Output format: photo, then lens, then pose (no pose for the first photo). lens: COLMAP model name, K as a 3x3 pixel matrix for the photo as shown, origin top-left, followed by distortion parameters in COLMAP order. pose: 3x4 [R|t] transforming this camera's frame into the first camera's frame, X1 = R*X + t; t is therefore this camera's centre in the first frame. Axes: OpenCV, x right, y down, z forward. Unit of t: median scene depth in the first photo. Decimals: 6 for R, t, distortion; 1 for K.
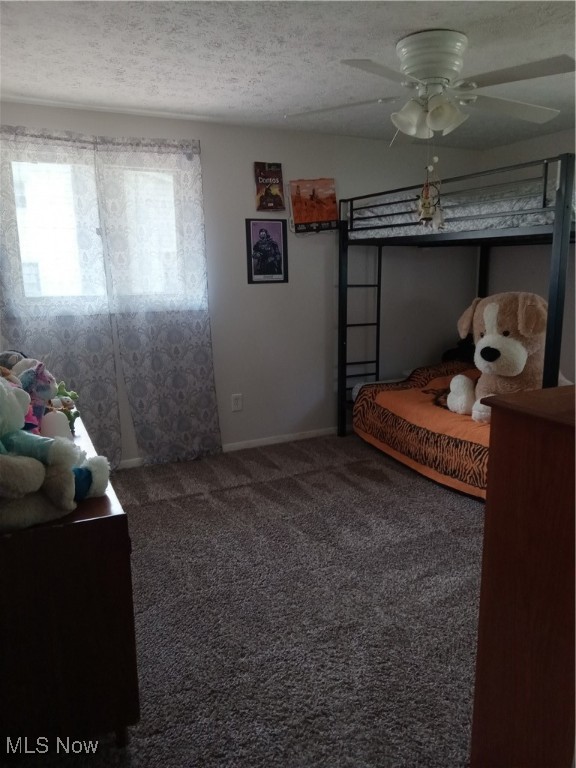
lens RADIAL K [[572.9, 0, 307.2], [0, 572.9, 385.4], [0, 0, 1]] dist [-0.001407, 0.002323]
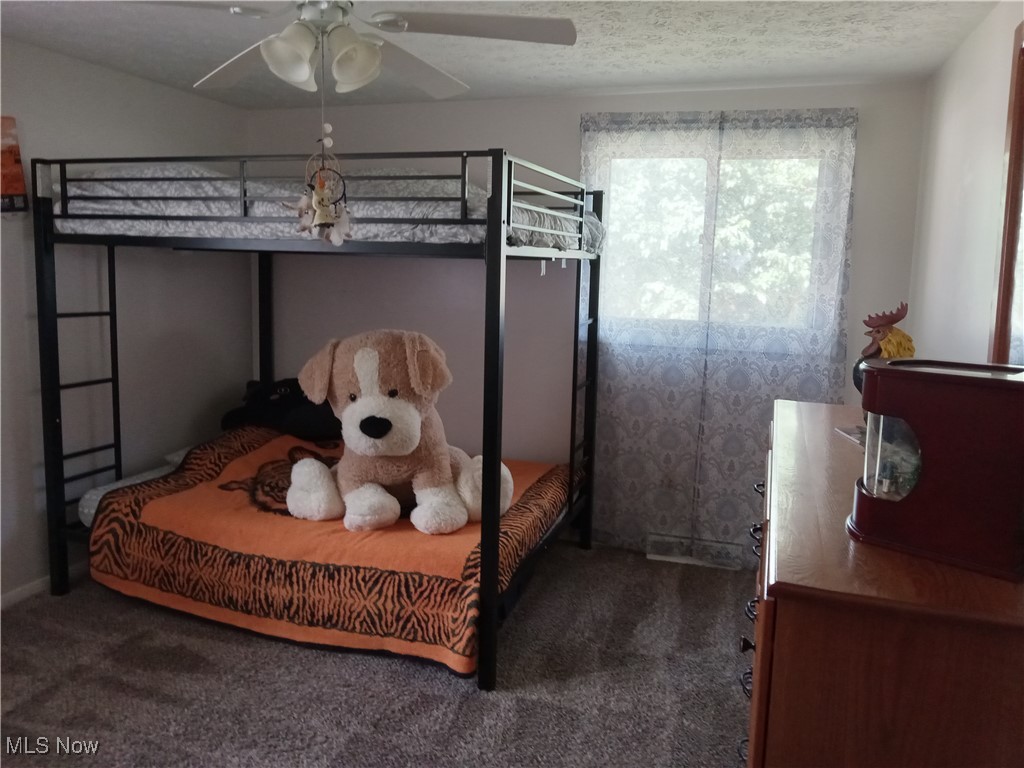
lens RADIAL K [[763.9, 0, 515.4], [0, 763.9, 359.1], [0, 0, 1]] dist [-0.001407, 0.002323]
pose [[0.718264, -0.055611, 0.693544, -0.145469], [0.107897, 0.993645, -0.032069, -0.074596], [-0.687353, 0.097866, 0.719700, 0.218274]]
